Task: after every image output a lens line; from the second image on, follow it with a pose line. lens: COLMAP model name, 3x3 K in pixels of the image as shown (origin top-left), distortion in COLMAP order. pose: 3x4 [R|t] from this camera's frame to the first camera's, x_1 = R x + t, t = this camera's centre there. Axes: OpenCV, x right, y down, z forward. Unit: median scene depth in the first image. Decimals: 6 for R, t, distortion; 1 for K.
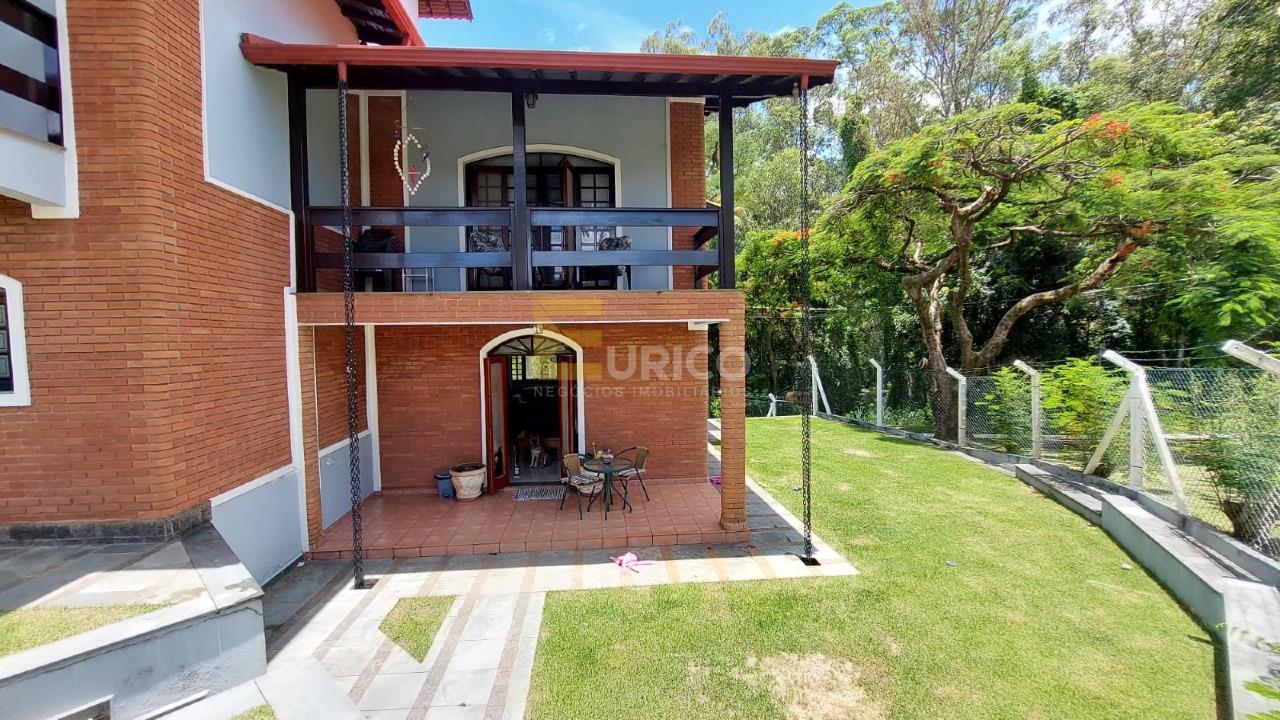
lens RADIAL K [[514.8, 0, 635.3], [0, 514.8, 354.8], [0, 0, 1]] dist [-0.016475, 0.000957]
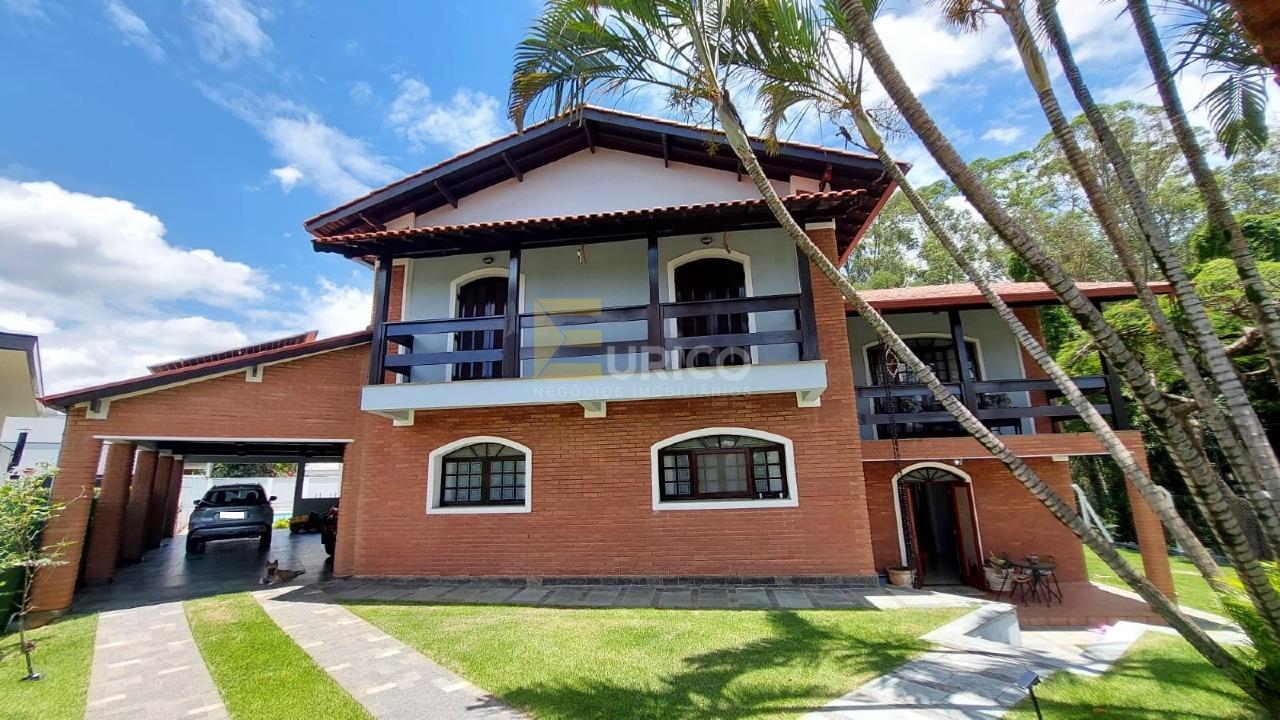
lens RADIAL K [[514.8, 0, 635.3], [0, 514.8, 354.8], [0, 0, 1]] dist [-0.016475, 0.000957]
pose [[0.978126, -0.051902, -0.201436, -1.364279], [-0.001353, 0.966763, -0.255669, 0.043228], [0.208011, 0.250349, 0.945546, -1.046429]]
